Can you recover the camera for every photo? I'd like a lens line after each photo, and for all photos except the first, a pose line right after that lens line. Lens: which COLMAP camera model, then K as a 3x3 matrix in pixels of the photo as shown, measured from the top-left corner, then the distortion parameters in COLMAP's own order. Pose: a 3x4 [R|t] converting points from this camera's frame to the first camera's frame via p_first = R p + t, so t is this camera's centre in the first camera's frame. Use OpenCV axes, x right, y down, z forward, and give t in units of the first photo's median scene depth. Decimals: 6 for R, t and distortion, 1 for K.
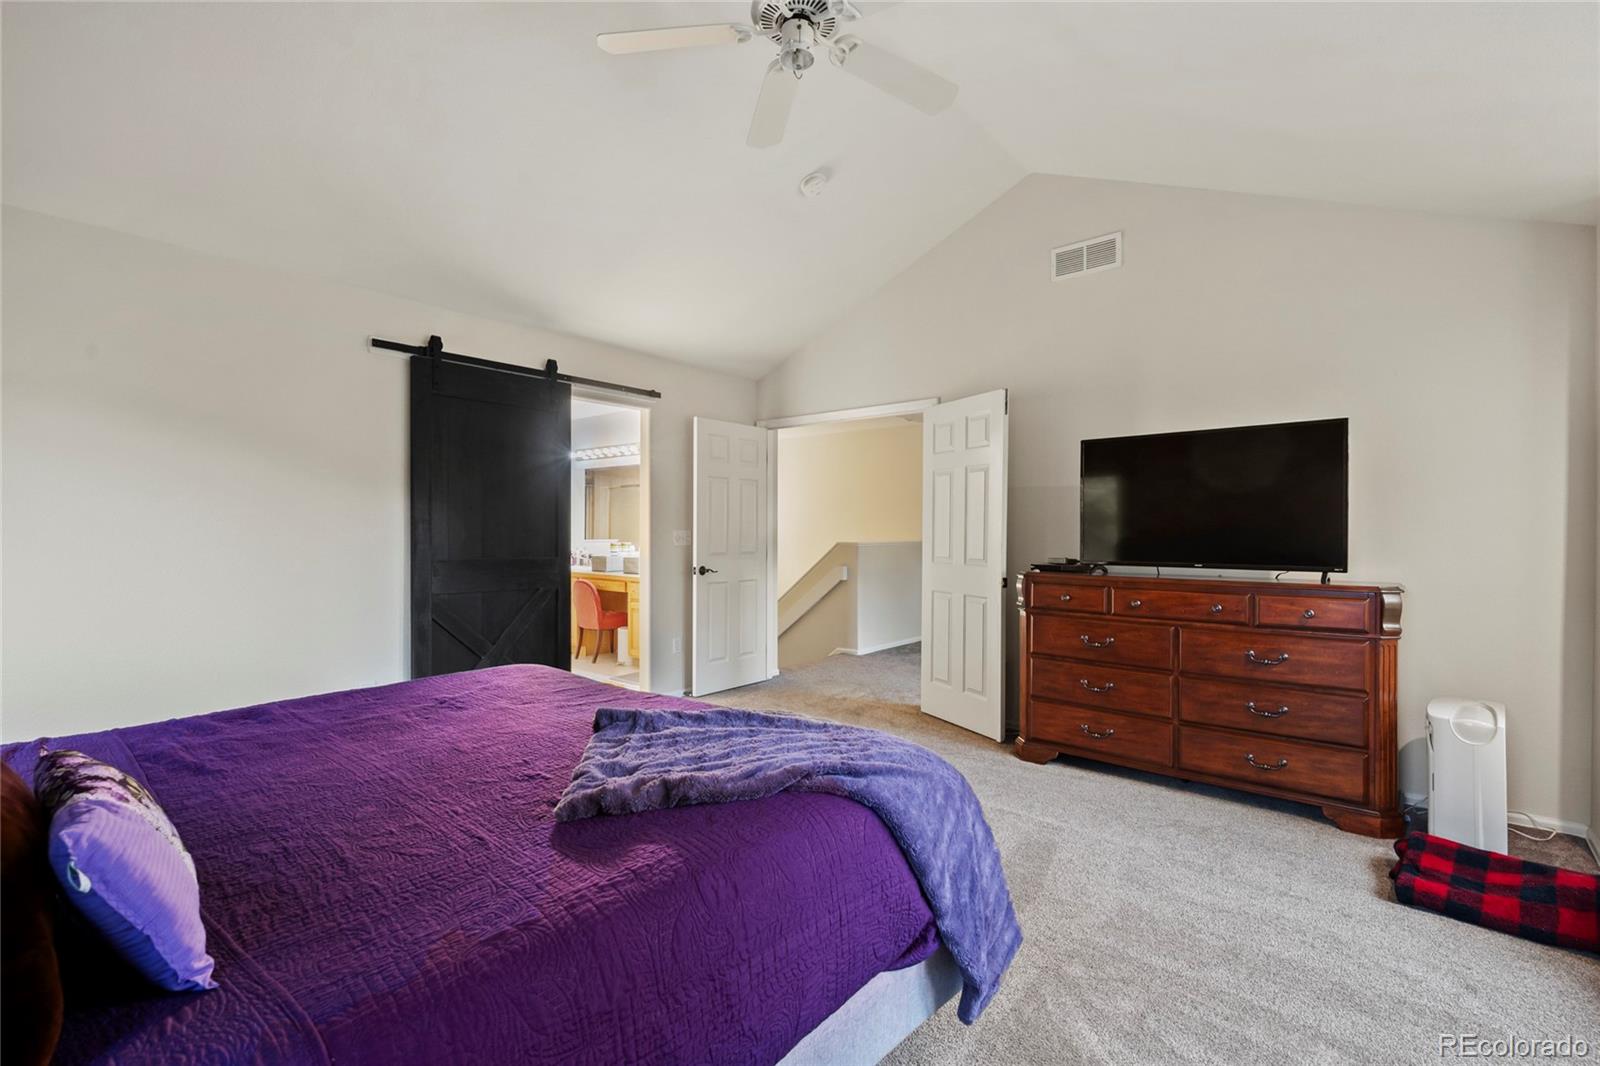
lens RADIAL K [[715.2, 0, 796.1], [0, 715.2, 522.7], [0, 0, 1]] dist [-0.001812, -0.000231]
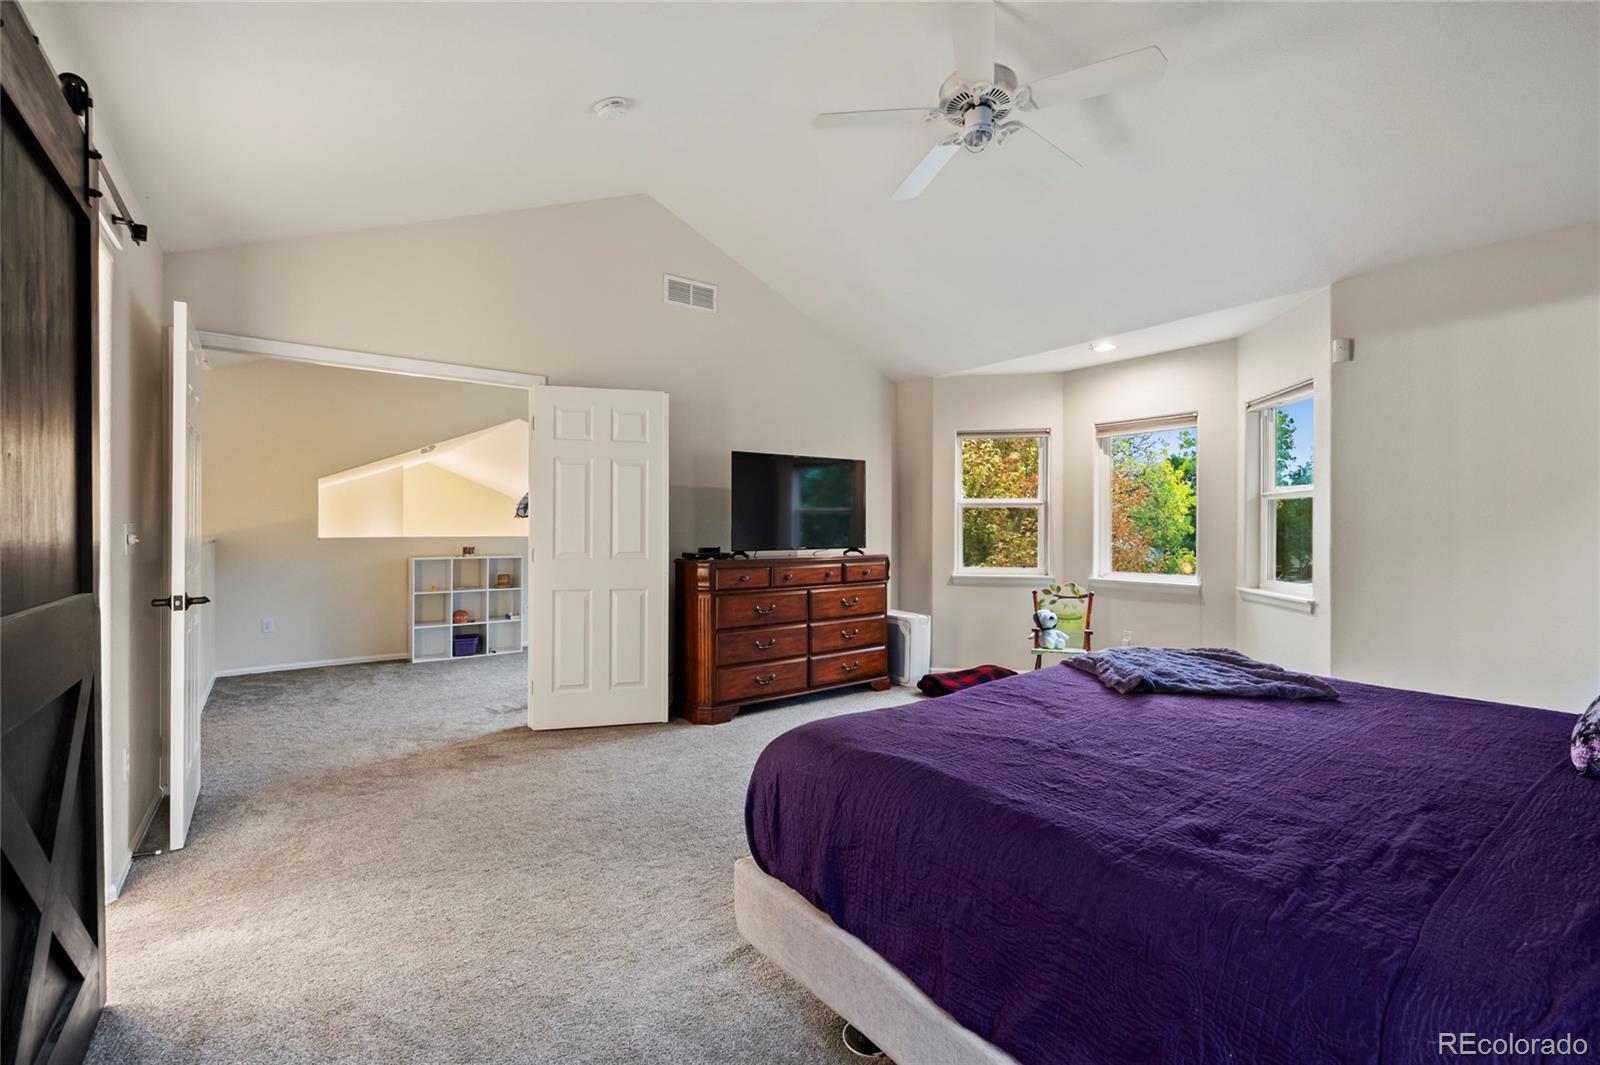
lens RADIAL K [[670.3, 0, 801.8], [0, 670.3, 522.1], [0, 0, 1]] dist [0.001271, 0.000078]
pose [[0.218017, 0.003070, 0.975940, -0.661124], [-0.008375, 0.999964, -0.001274, 0.007327], [-0.975909, -0.007896, 0.218035, 0.593123]]
